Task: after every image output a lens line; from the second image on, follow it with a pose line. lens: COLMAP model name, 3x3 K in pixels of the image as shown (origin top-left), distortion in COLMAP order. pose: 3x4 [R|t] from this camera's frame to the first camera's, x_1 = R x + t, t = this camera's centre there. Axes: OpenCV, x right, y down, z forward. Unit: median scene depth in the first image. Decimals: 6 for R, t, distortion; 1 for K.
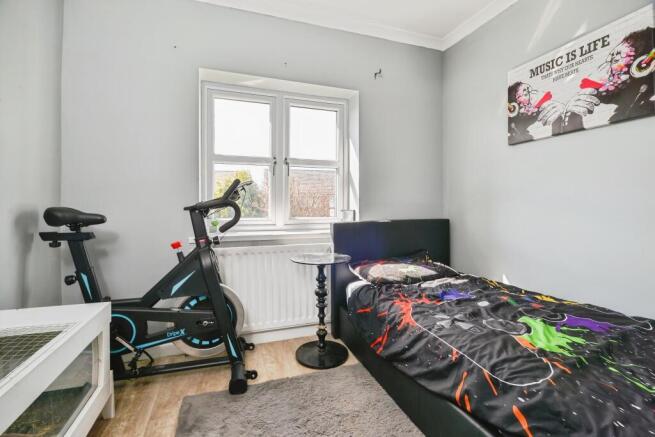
lens RADIAL K [[298.5, 0, 323.9], [0, 298.5, 207.9], [0, 0, 1]] dist [-0.013622, -0.000222]
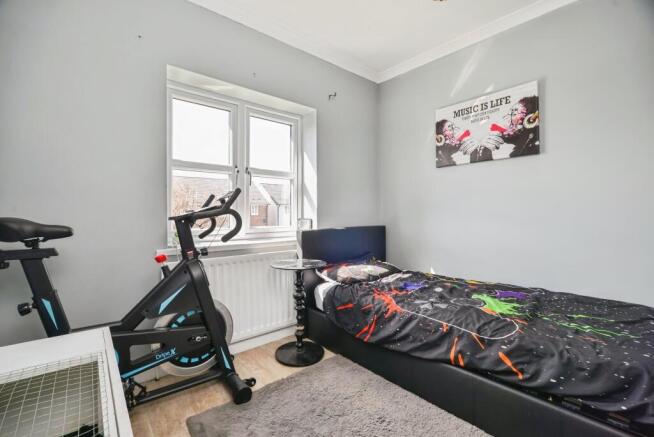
lens RADIAL K [[290.6, 0, 326.2], [0, 290.6, 218.1], [0, 0, 1]] dist [-0.009458, -0.000899]
pose [[0.934280, -0.007085, 0.356470, -0.336010], [0.006150, 0.999974, 0.003757, 0.001662], [-0.356488, -0.001318, 0.934299, -0.009071]]
